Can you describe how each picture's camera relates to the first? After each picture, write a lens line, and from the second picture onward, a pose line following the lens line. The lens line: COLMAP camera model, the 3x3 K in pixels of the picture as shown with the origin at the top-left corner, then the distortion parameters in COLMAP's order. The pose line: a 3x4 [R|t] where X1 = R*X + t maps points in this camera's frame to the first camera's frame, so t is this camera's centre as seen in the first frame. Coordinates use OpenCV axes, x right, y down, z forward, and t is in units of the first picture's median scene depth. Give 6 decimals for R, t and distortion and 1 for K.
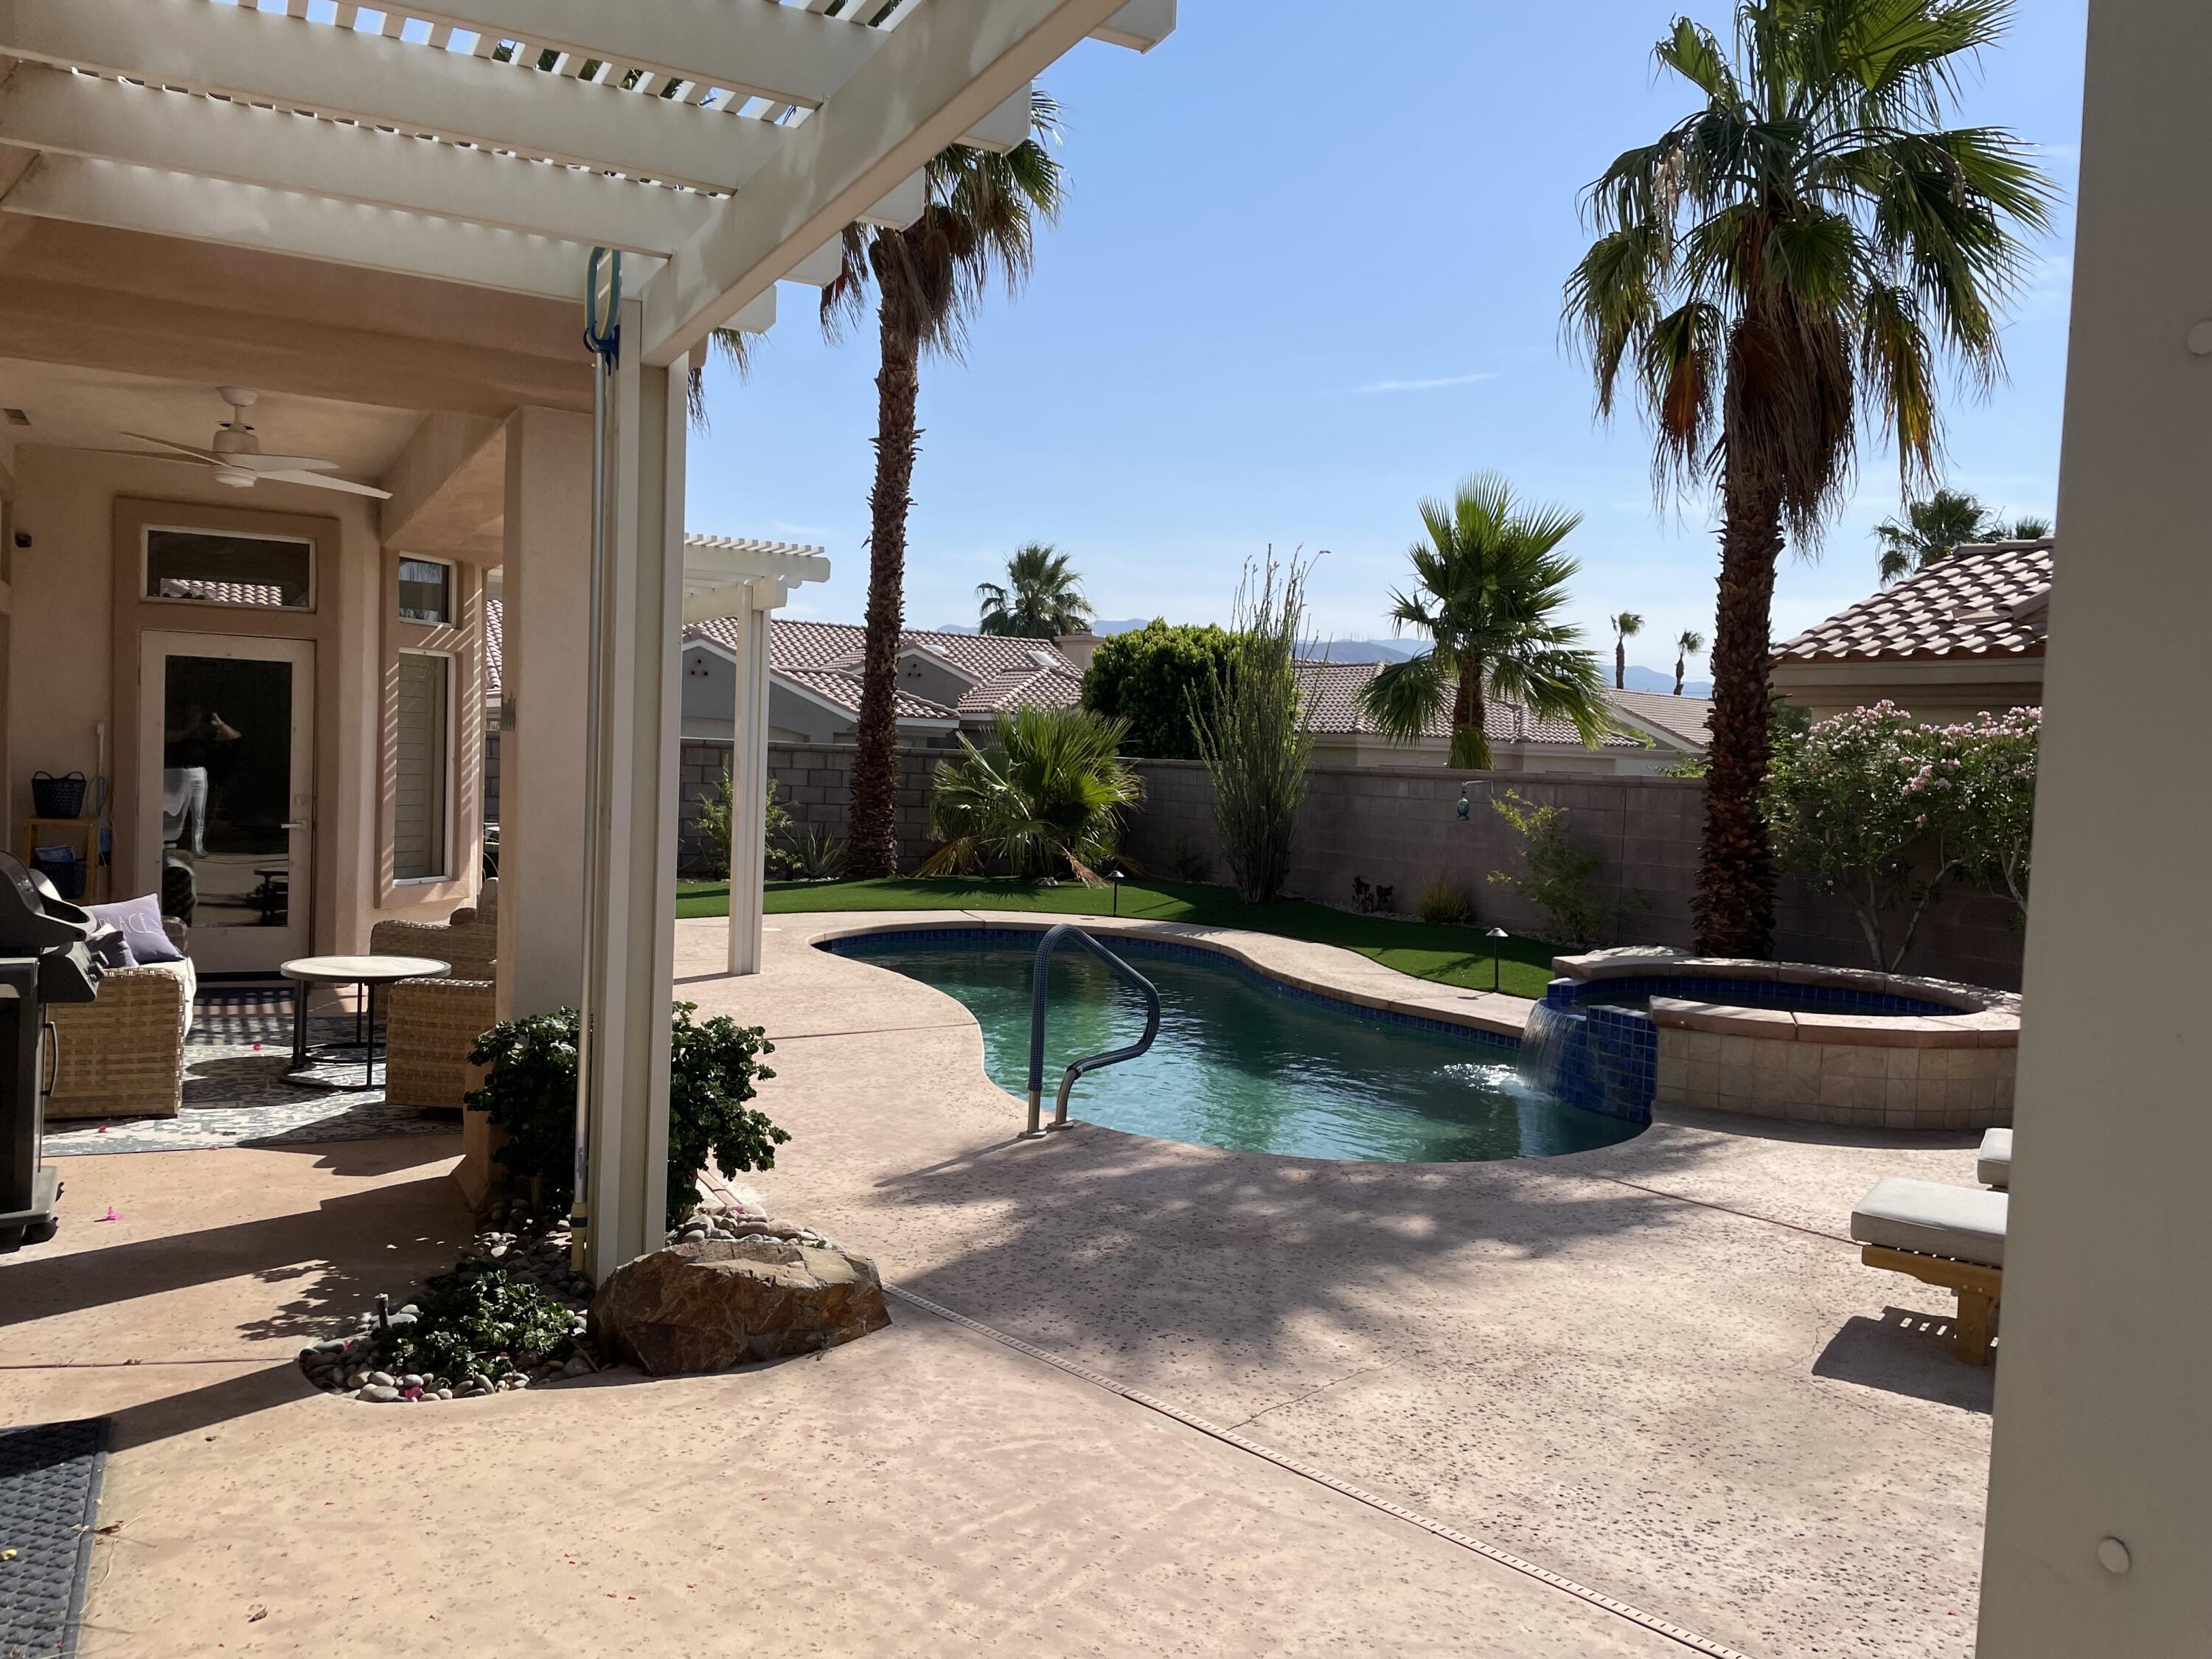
lens RADIAL K [[1651.3, 0, 1108.7], [0, 1651.3, 836.2], [0, 0, 1]] dist [0.093577, -0.117969]
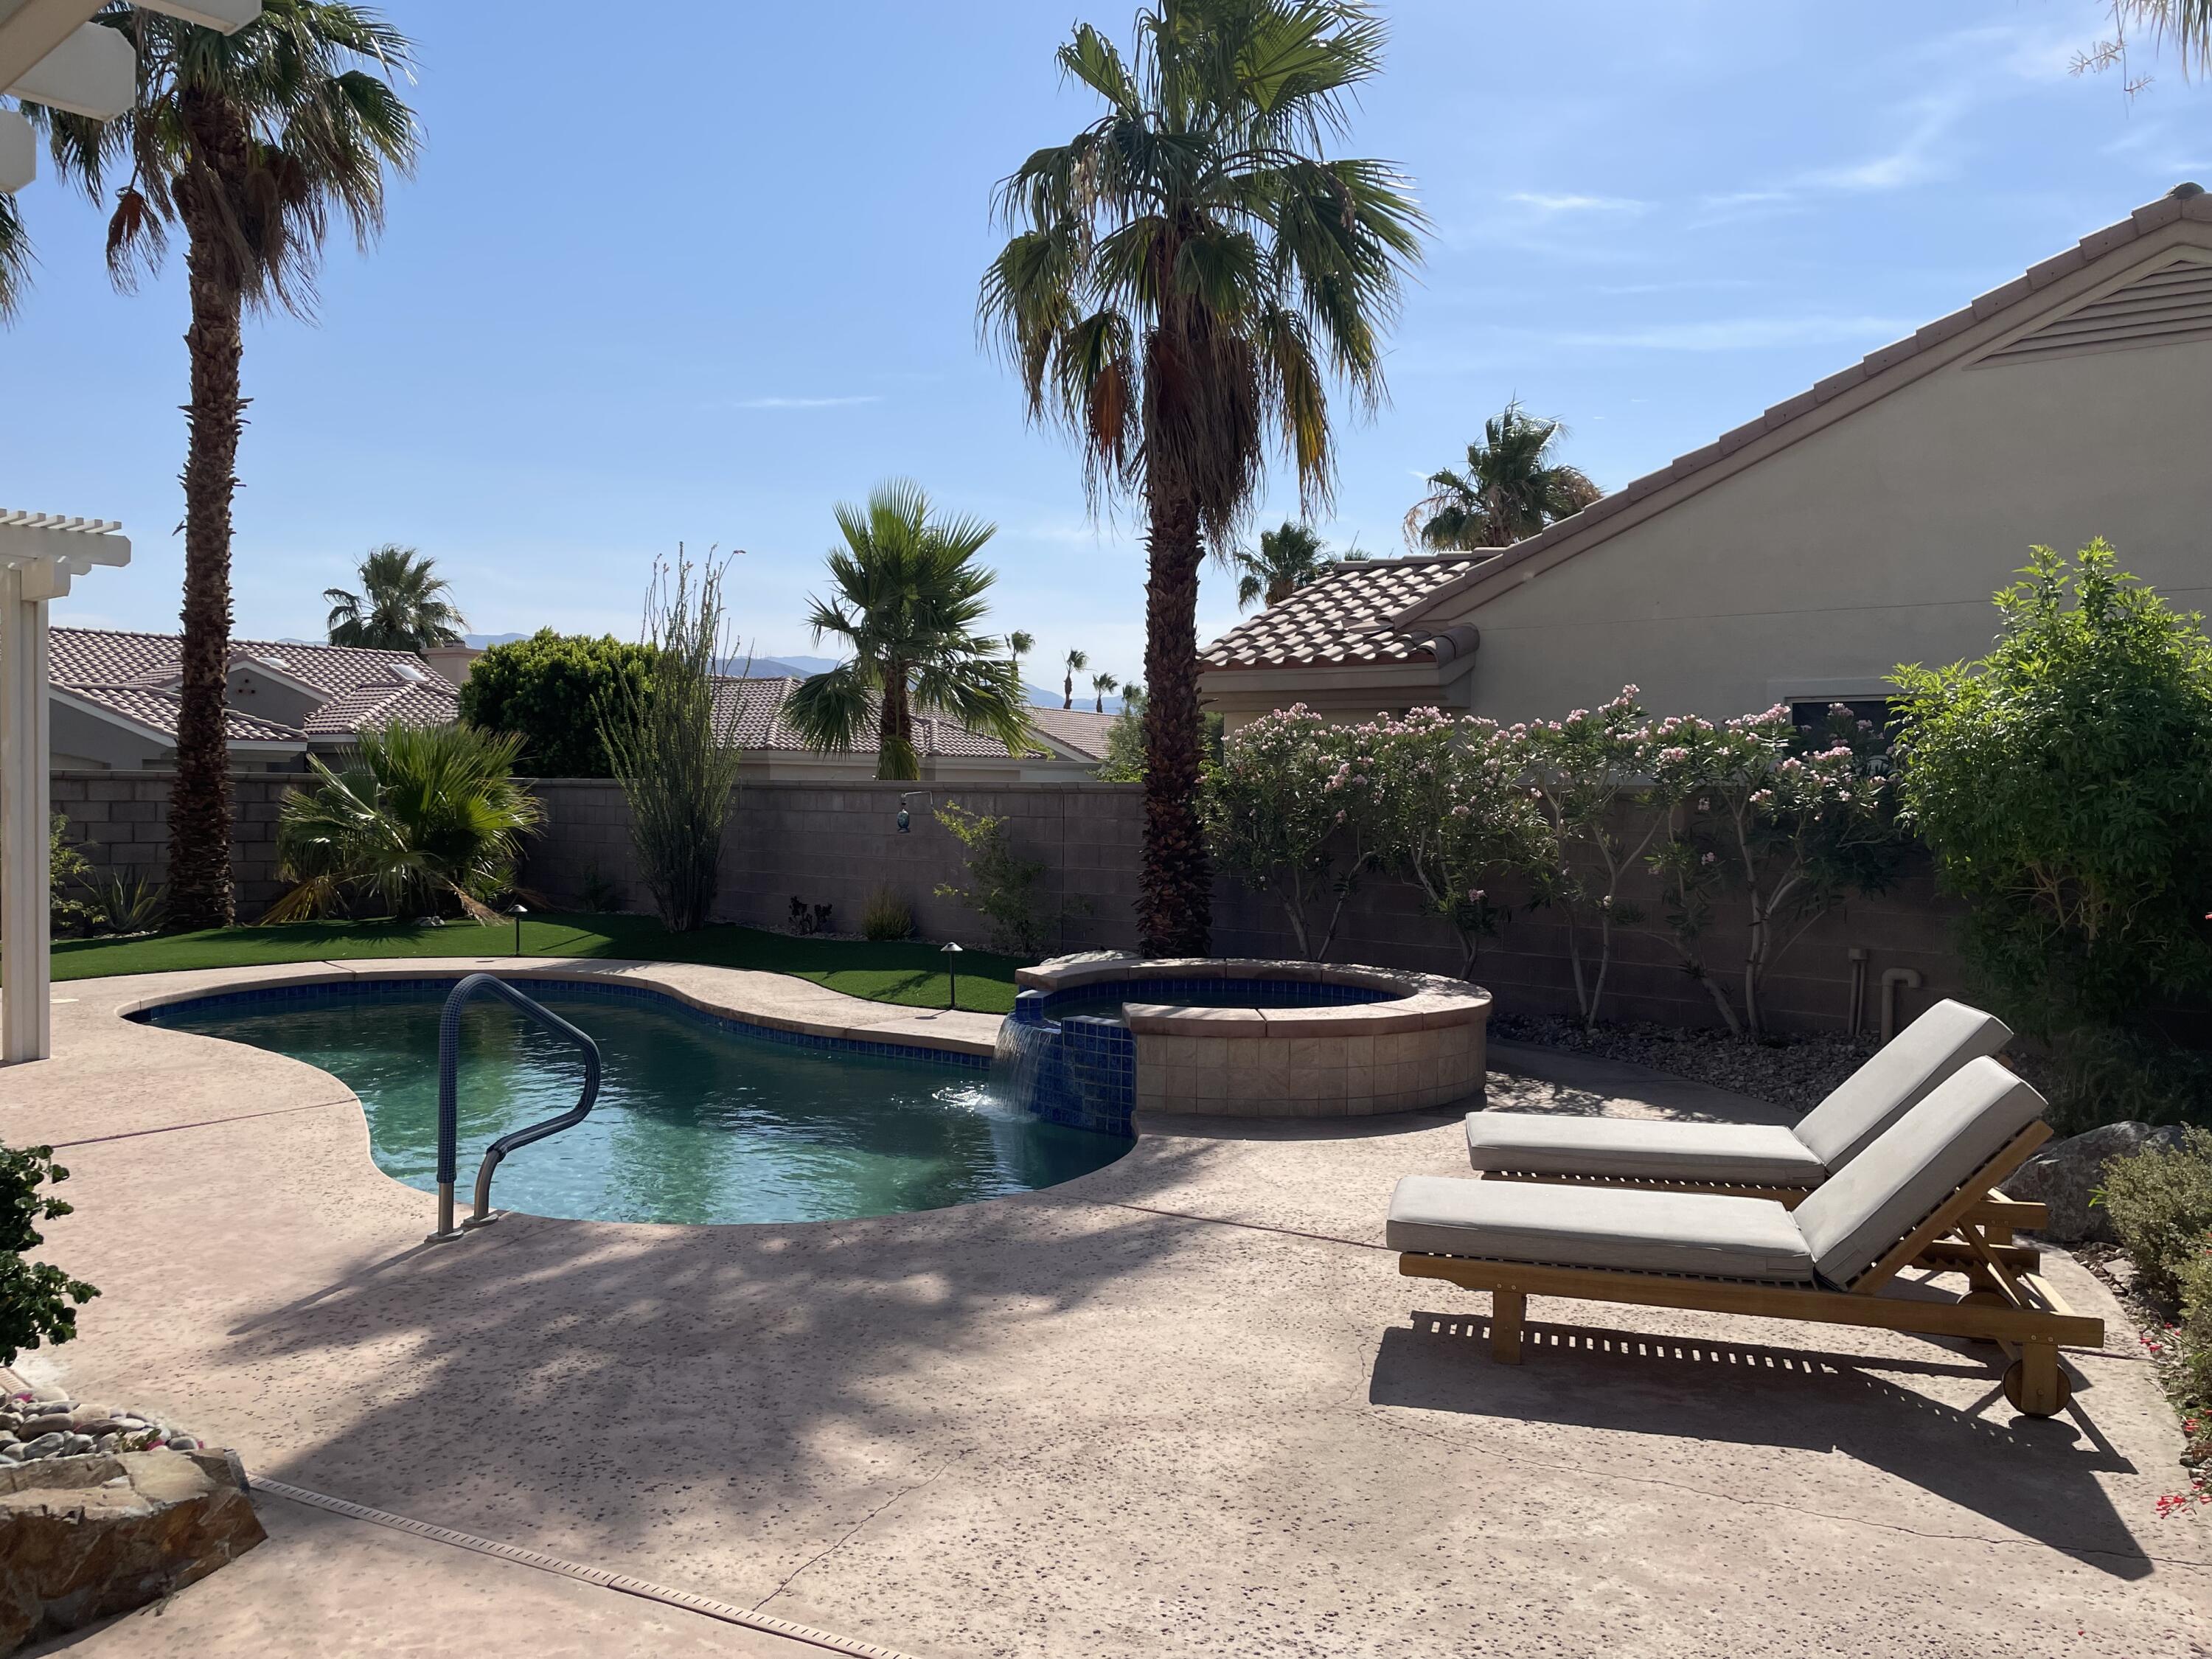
lens RADIAL K [[1649.3, 0, 1112.8], [0, 1649.3, 832.4], [0, 0, 1]] dist [0.091102, -0.114253]
pose [[0.935901, -0.037501, 0.350261, -0.015931], [0.041990, 0.999104, -0.005229, 0.000440], [-0.349751, 0.019602, 0.936638, 0.092992]]
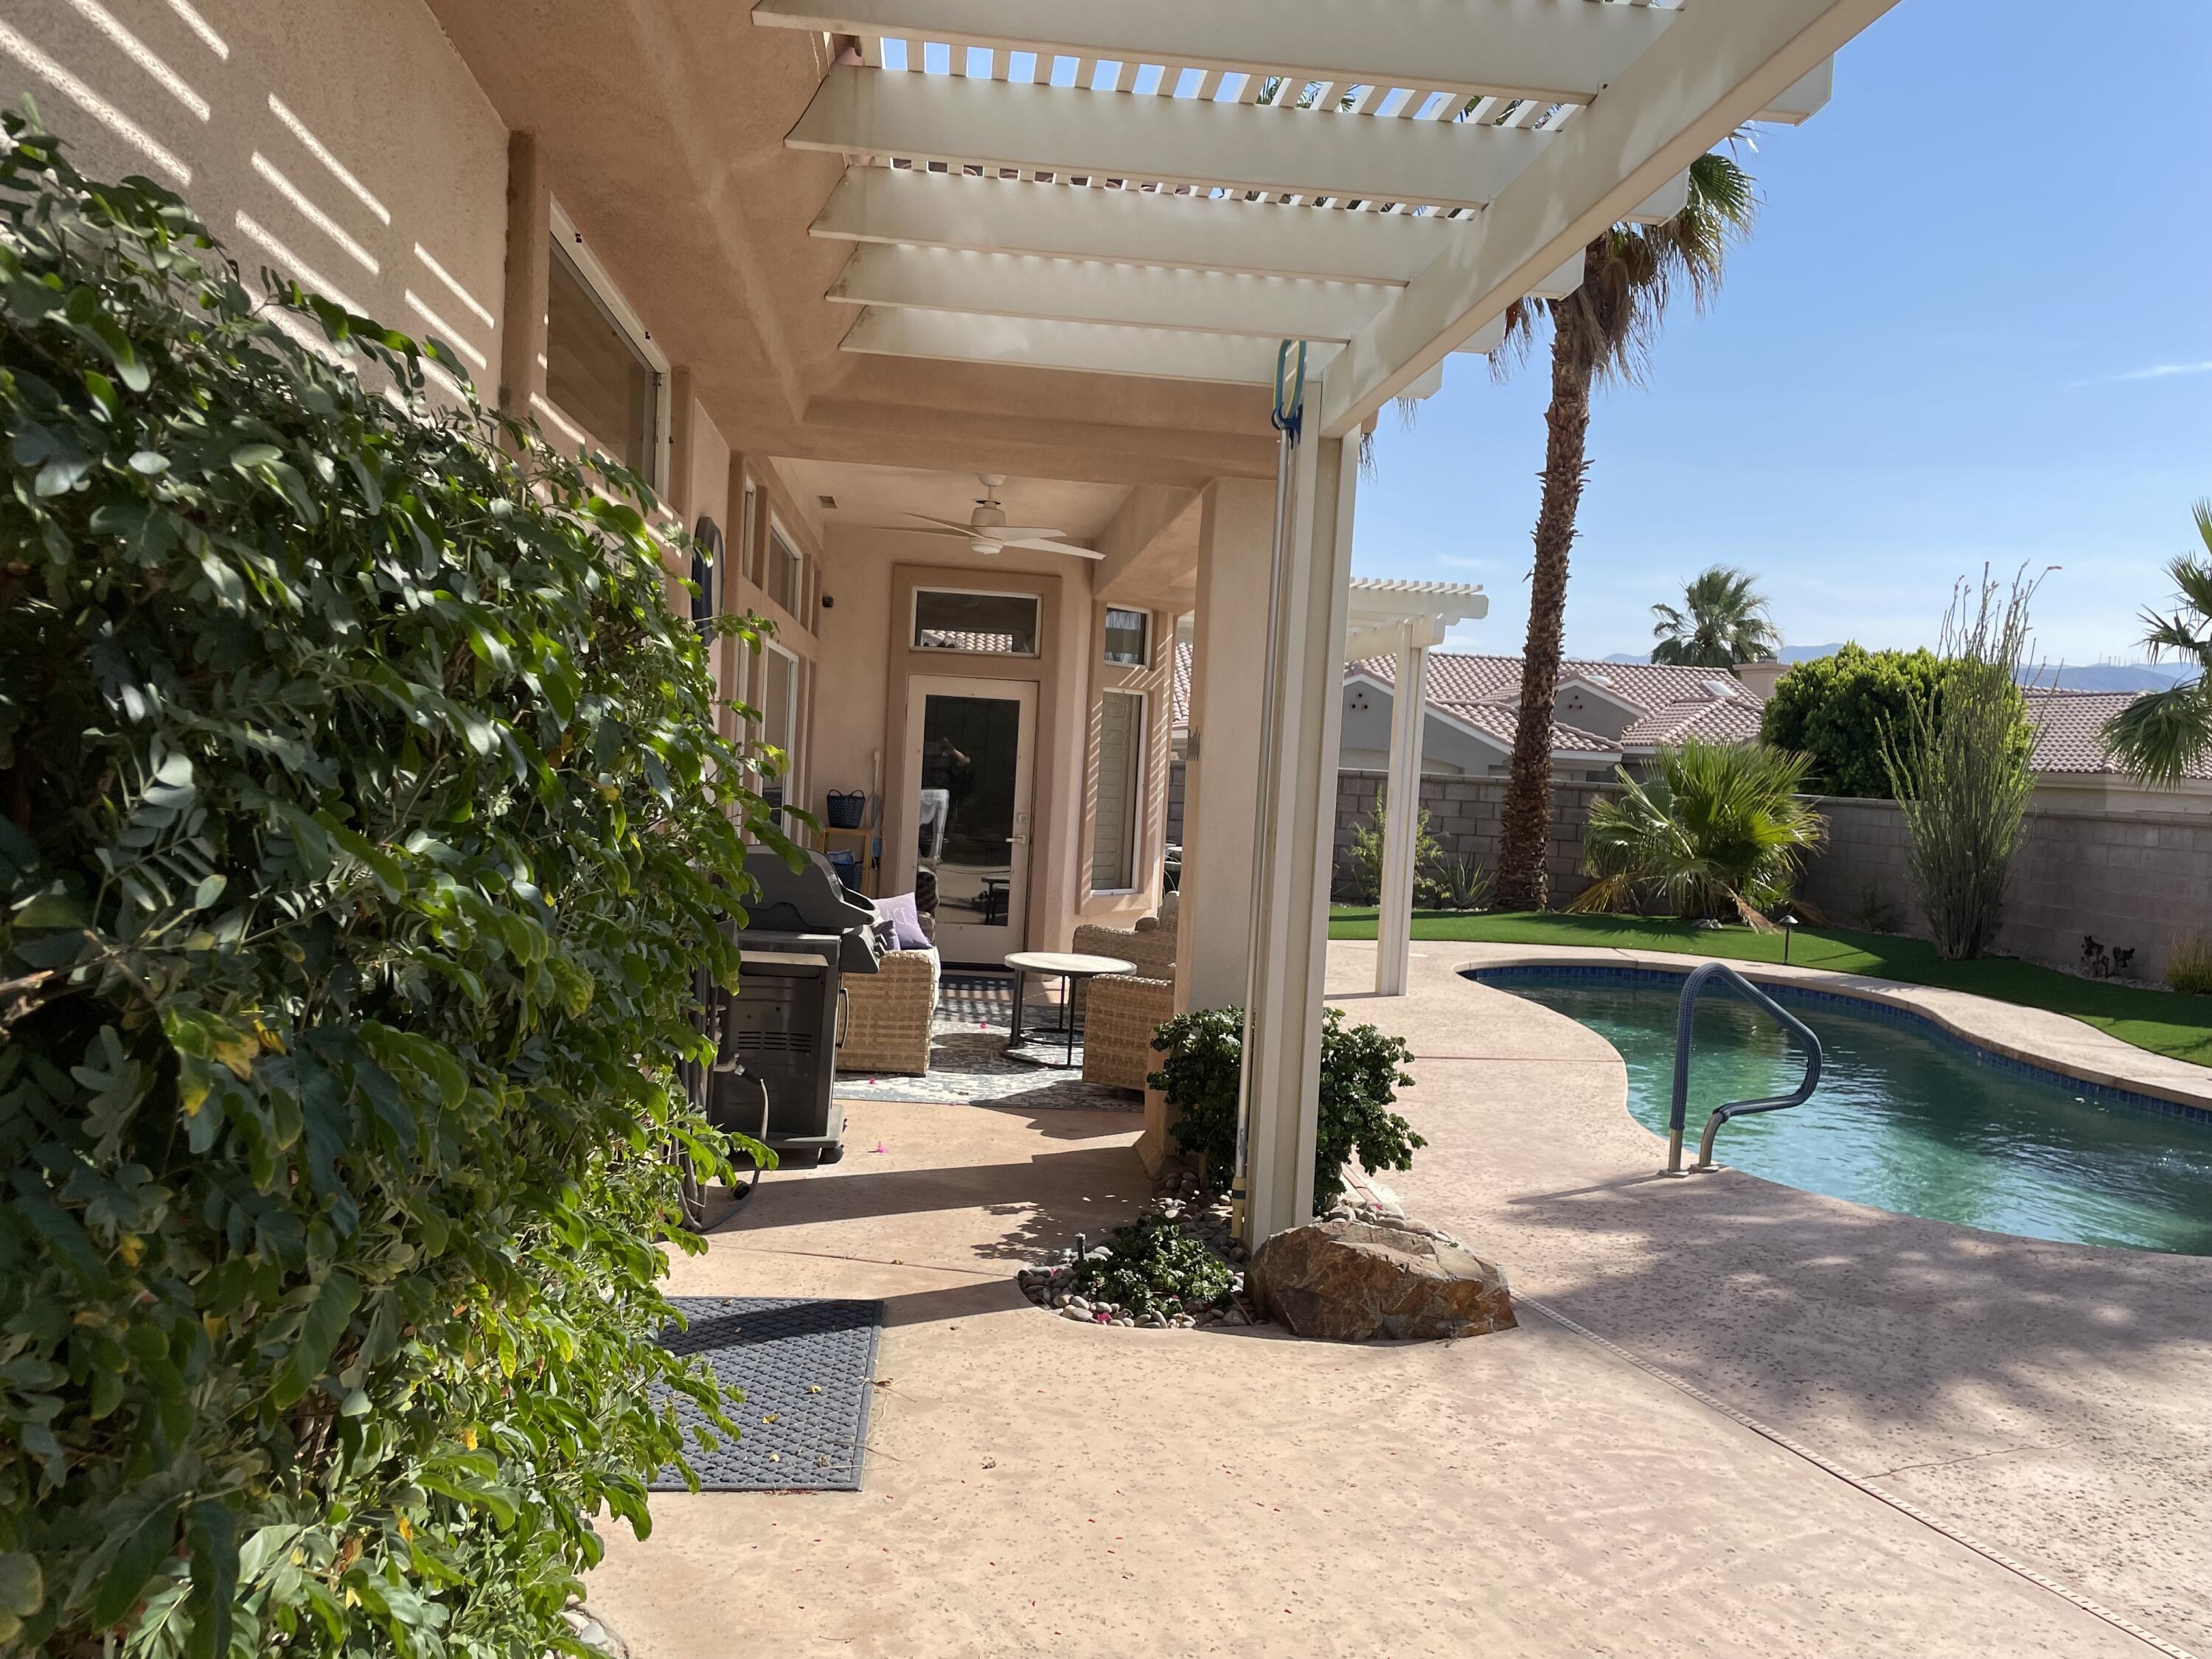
lens RADIAL K [[1651.3, 0, 1108.7], [0, 1651.3, 836.2], [0, 0, 1]] dist [0.093577, -0.117969]
pose [[0.924705, 0.029658, -0.379527, 0.012219], [-0.036945, 0.999246, -0.011929, 0.002694], [0.378888, 0.025053, 0.925104, -0.046056]]
